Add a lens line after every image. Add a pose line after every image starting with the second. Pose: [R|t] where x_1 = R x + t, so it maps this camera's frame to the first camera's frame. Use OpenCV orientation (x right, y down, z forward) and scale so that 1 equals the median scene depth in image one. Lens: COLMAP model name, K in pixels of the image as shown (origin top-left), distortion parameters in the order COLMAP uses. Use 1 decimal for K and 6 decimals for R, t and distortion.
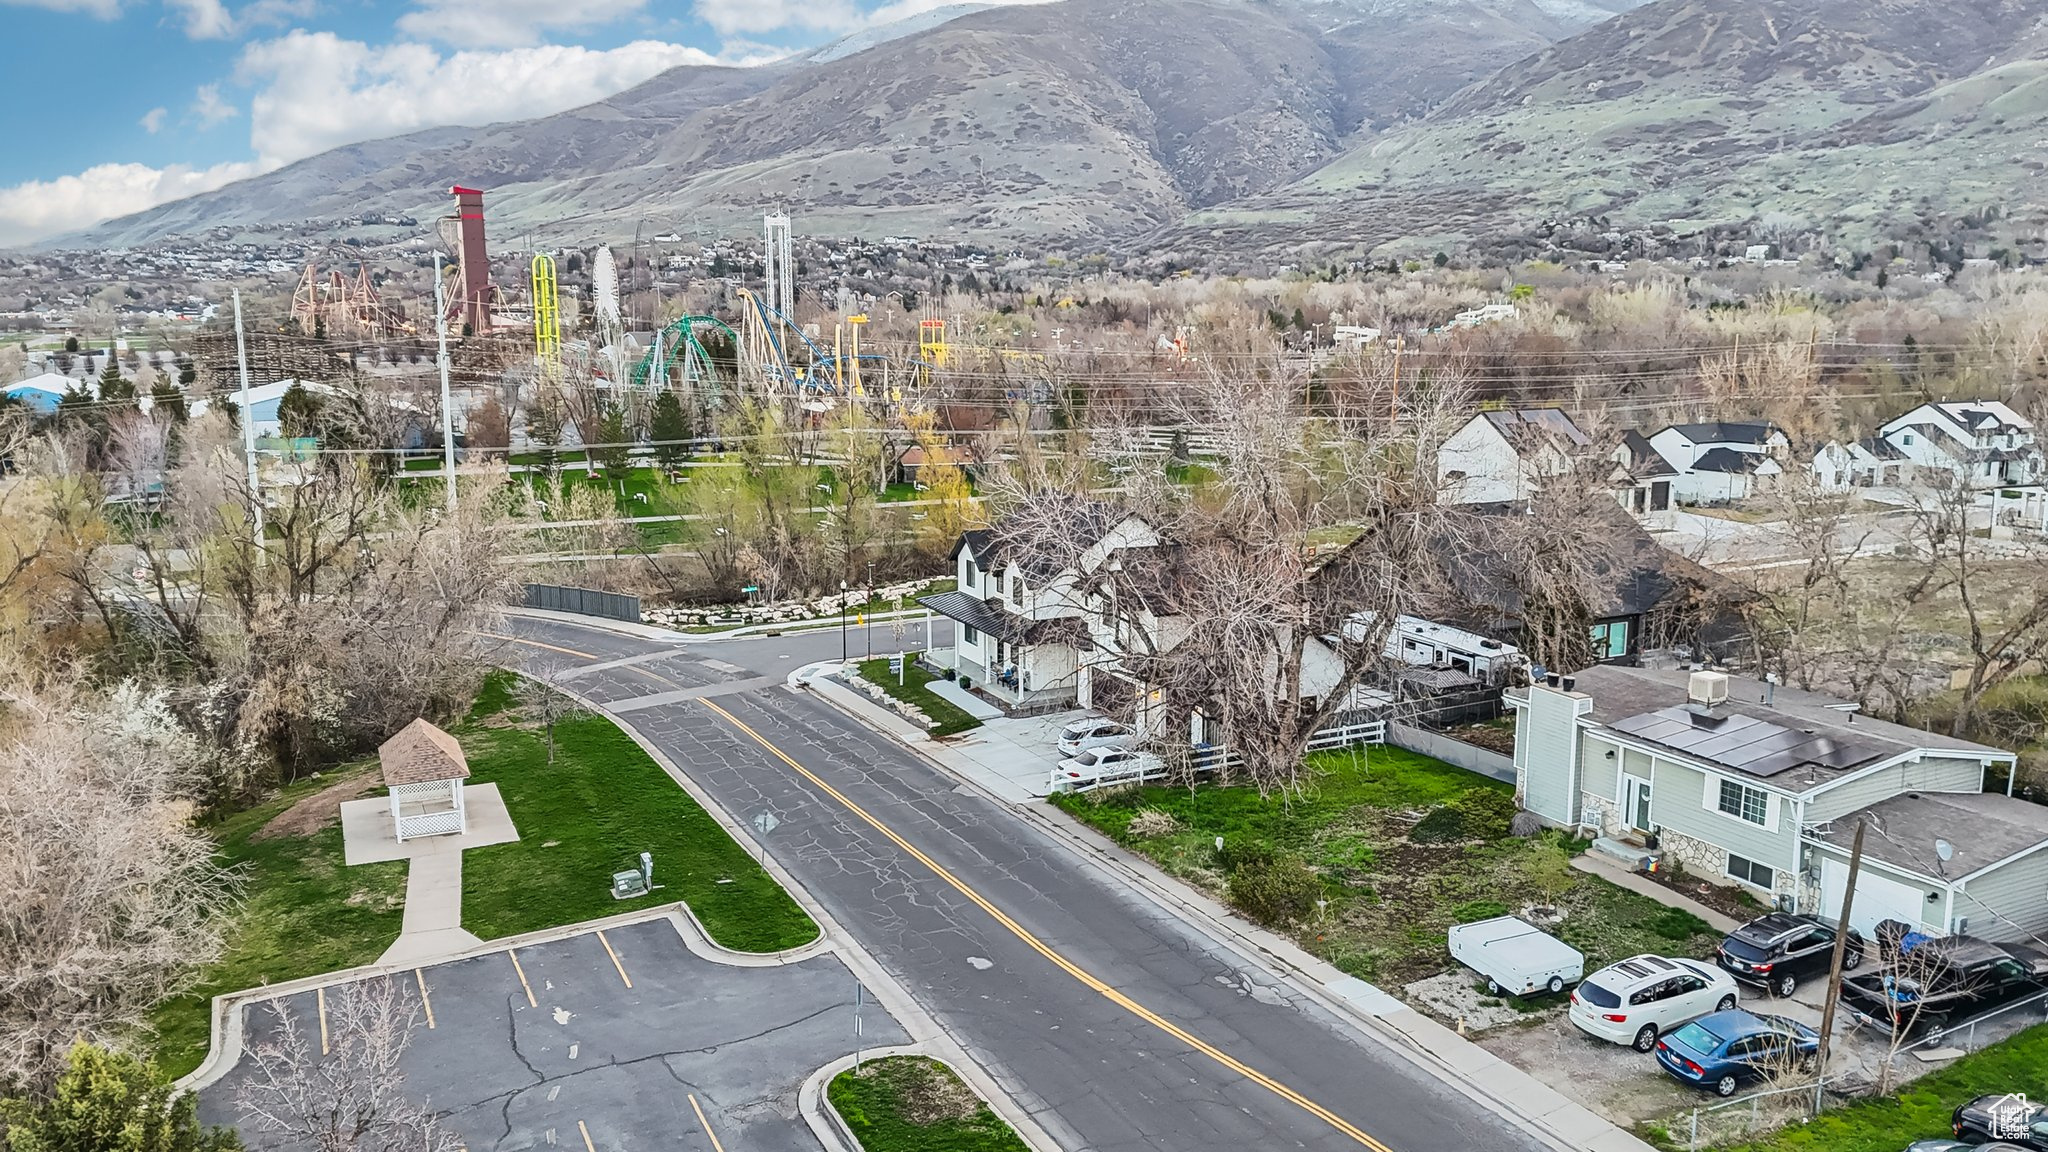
lens RADIAL K [[1545.4, 0, 1030.6], [0, 1545.4, 569.6], [0, 0, 1]] dist [0.062148, -0.057842]
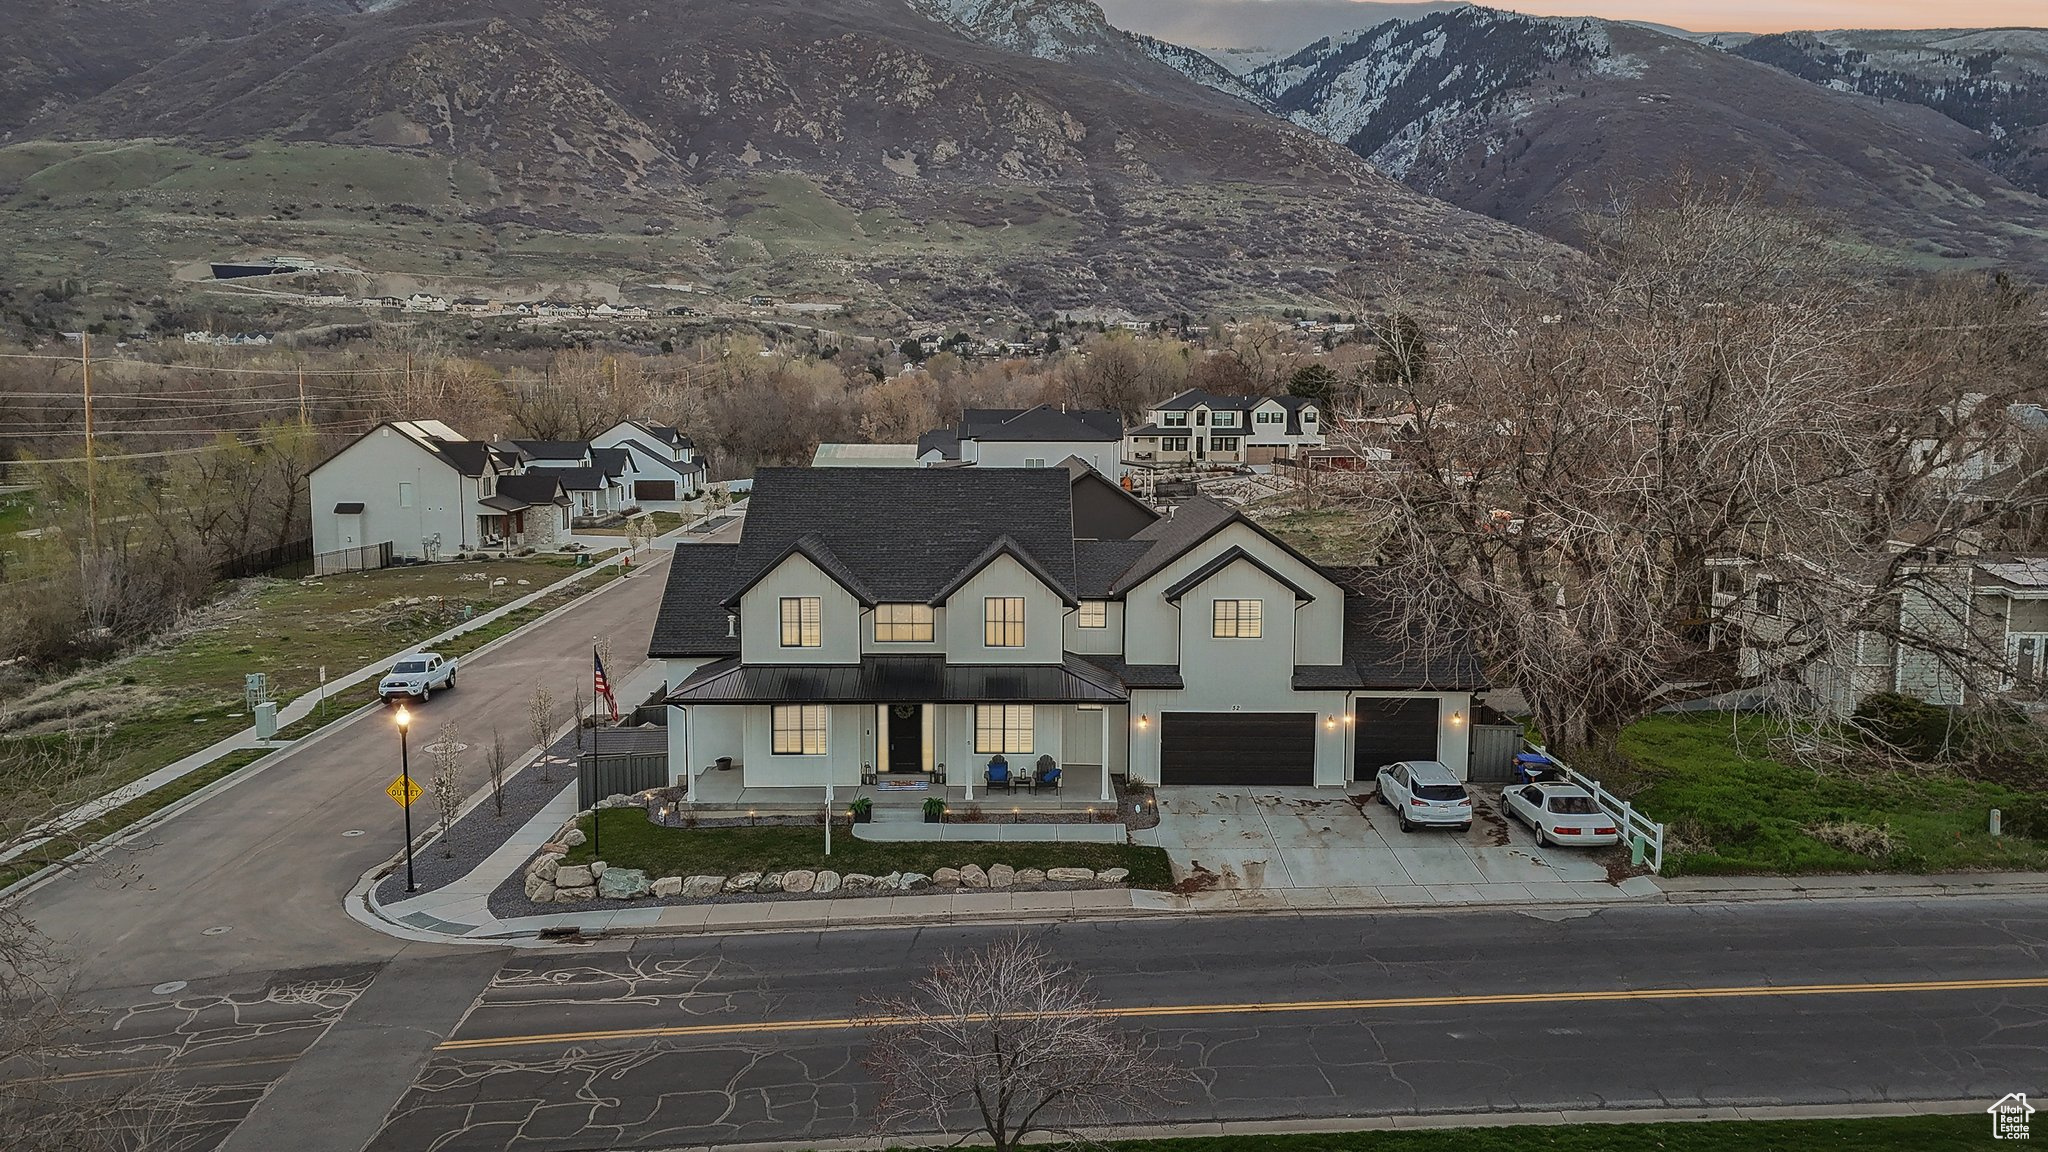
lens RADIAL K [[1545.4, 0, 1024.0], [0, 1545.4, 571.6], [0, 0, 1]] dist [0.062148, -0.057842]
pose [[0.433605, -0.102595, 0.895244, -0.252615], [0.148454, 0.988055, 0.041329, -0.013095], [-0.888790, 0.114982, 0.443656, 0.367726]]
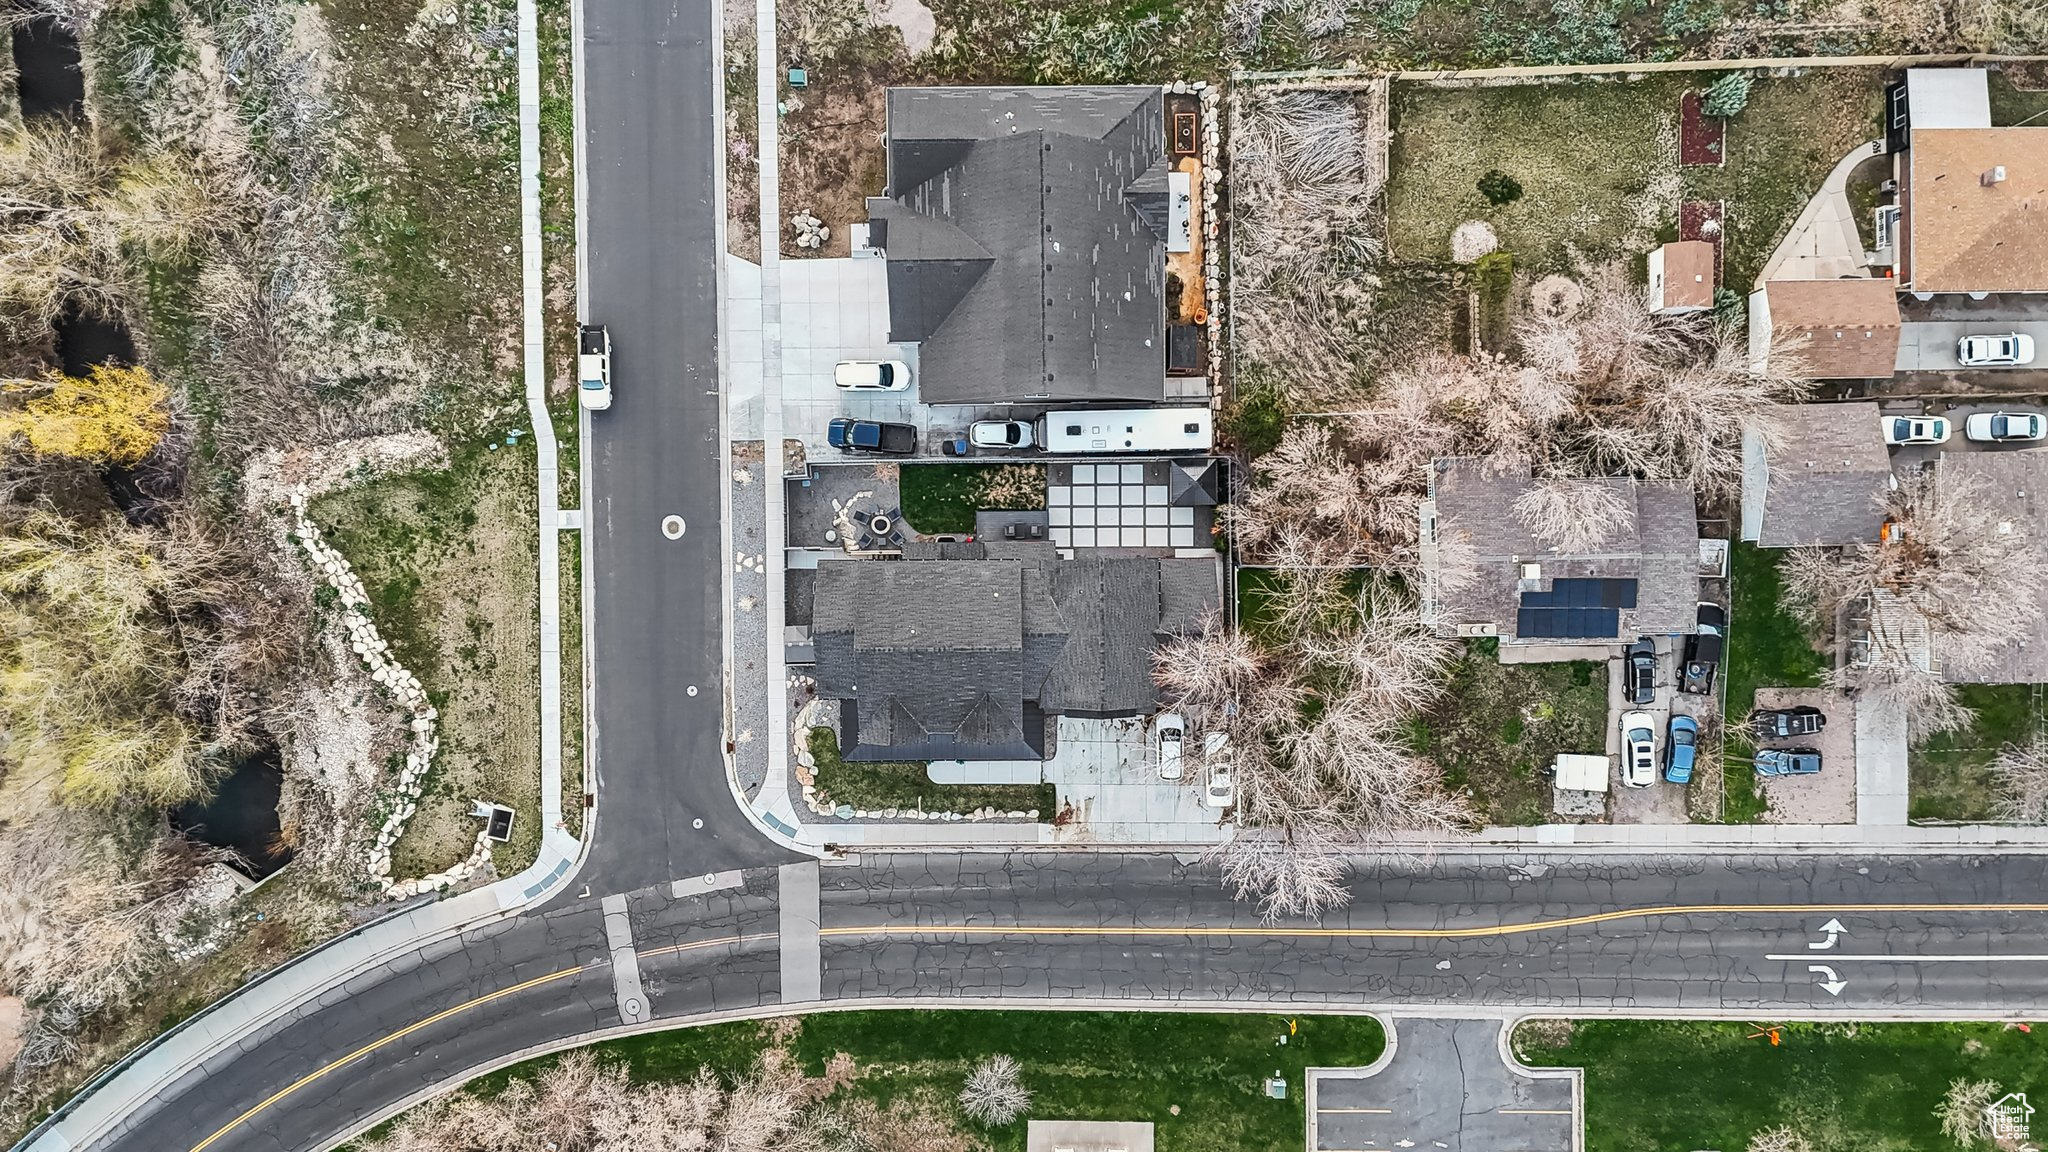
lens RADIAL K [[1545.4, 0, 1035.5], [0, 1545.4, 584.3], [0, 0, 1]] dist [0.062148, -0.057842]
pose [[0.440555, -0.897725, 0.001131, 0.056394], [0.140746, 0.070314, 0.987546, -0.594619], [-0.886624, -0.434909, 0.157329, 0.410123]]
